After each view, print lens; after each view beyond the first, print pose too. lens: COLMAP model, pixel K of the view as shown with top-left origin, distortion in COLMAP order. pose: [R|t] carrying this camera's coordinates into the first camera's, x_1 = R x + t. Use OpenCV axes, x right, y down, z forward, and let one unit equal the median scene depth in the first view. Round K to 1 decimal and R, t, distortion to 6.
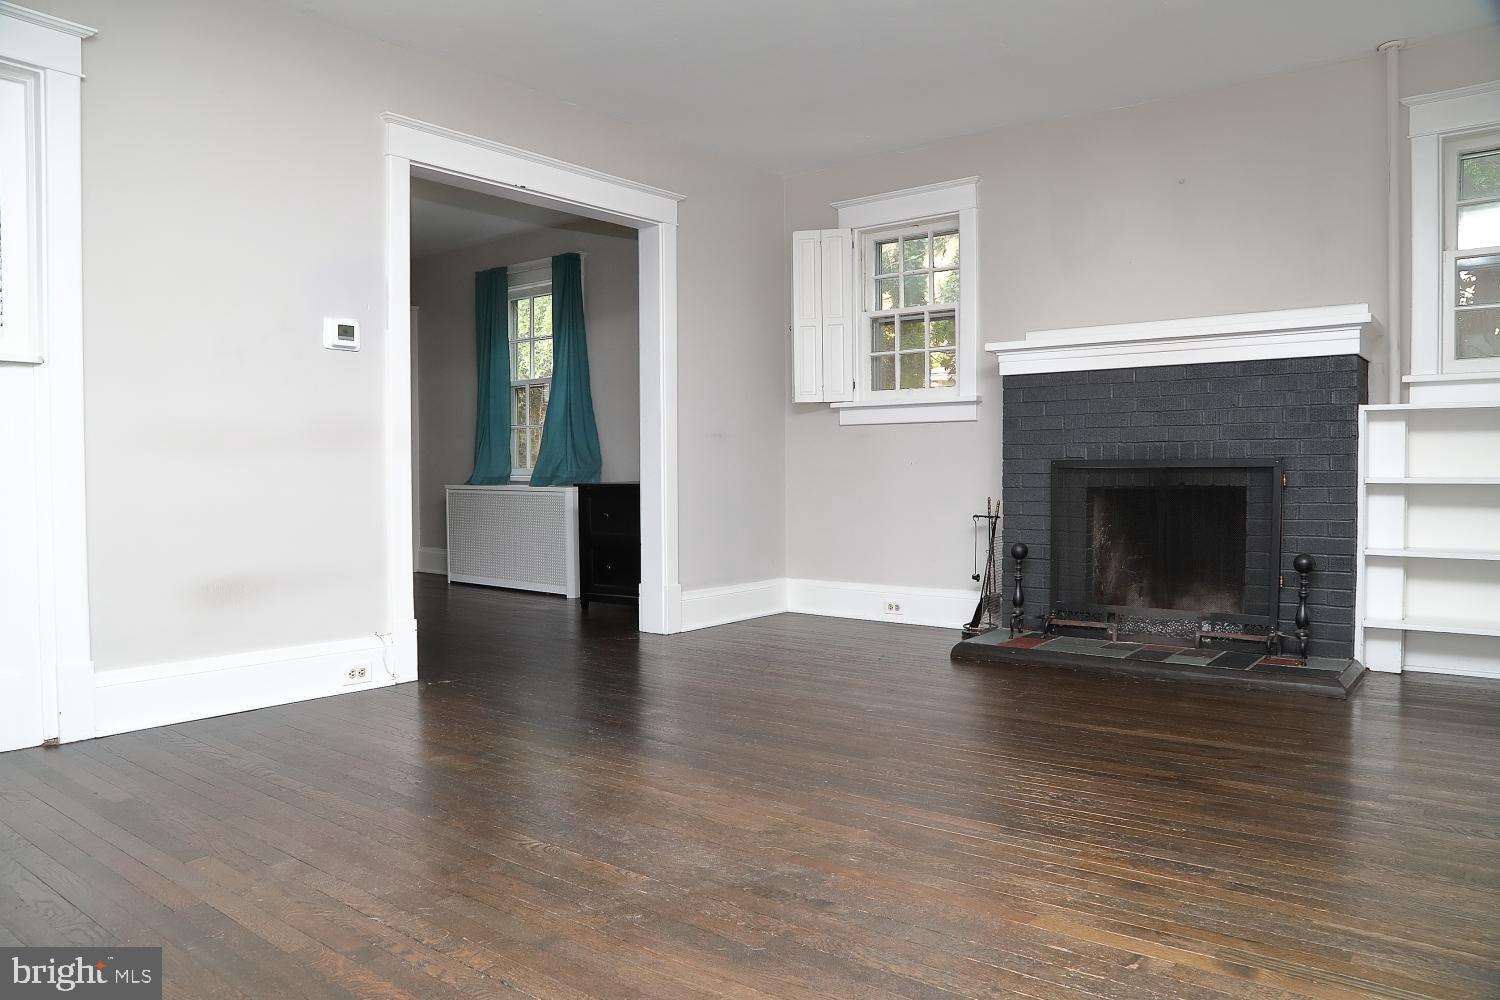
lens RADIAL K [[1033.0, 0, 742.2], [0, 1033.0, 507.0], [0, 0, 1]] dist [-0.121809, 0.066622]
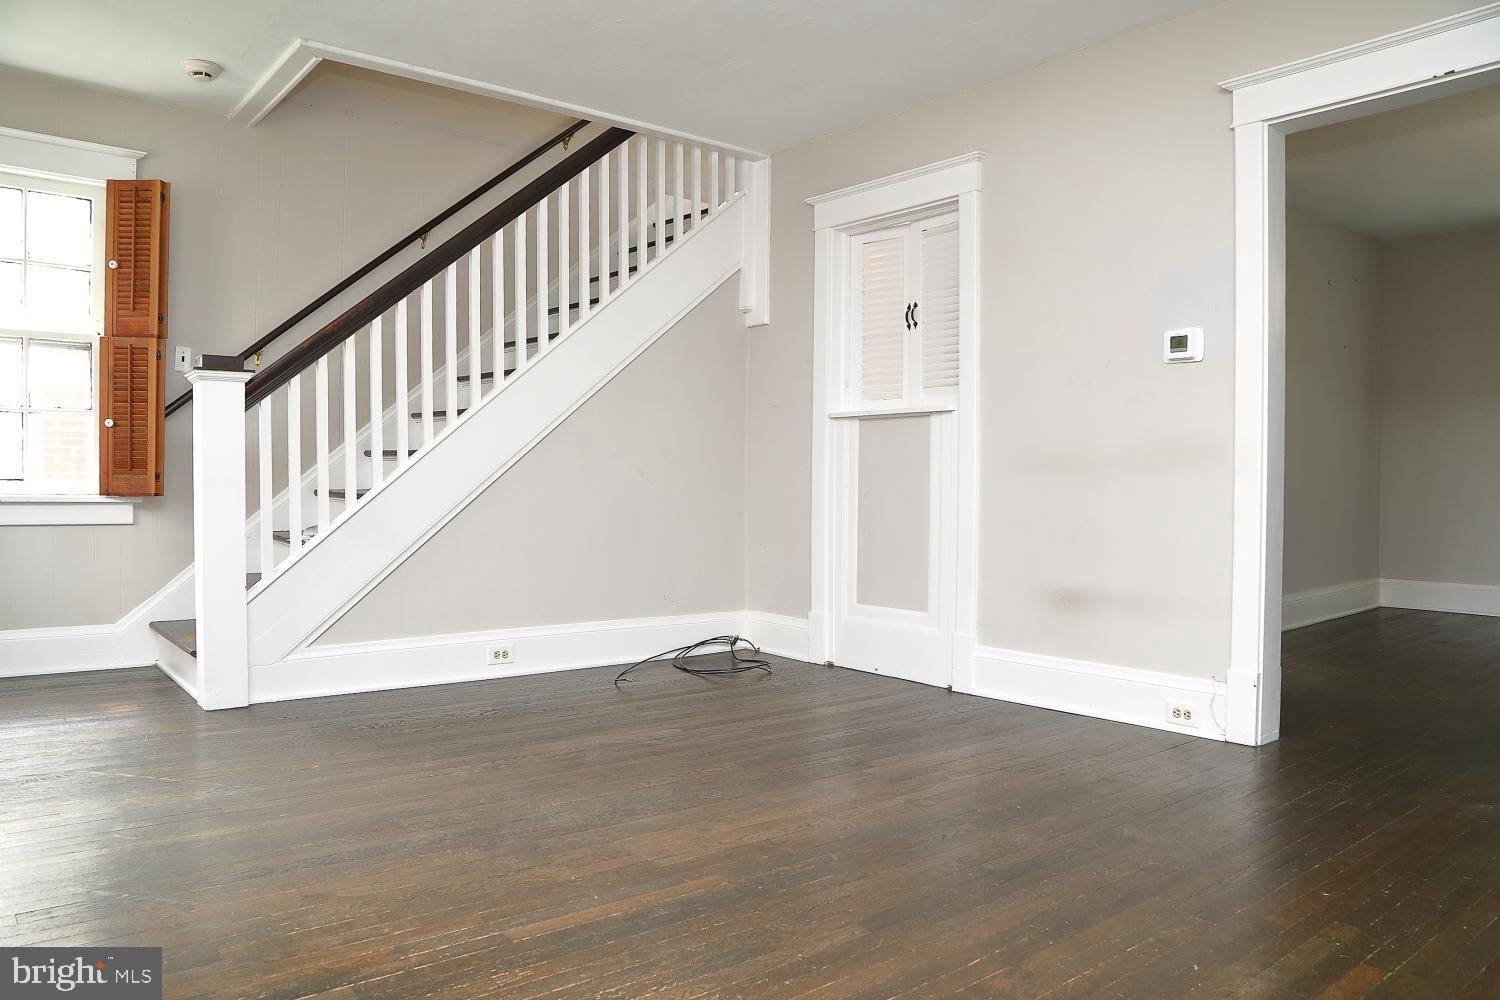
lens RADIAL K [[1056.0, 0, 746.5], [0, 1056.0, 509.7], [0, 0, 1]] dist [-0.121248, 0.074945]
pose [[-0.219472, 0.029612, -0.975169, 0.691983], [-0.033160, 0.998735, 0.037790, -0.048075], [0.975055, 0.040630, -0.218213, 0.915915]]
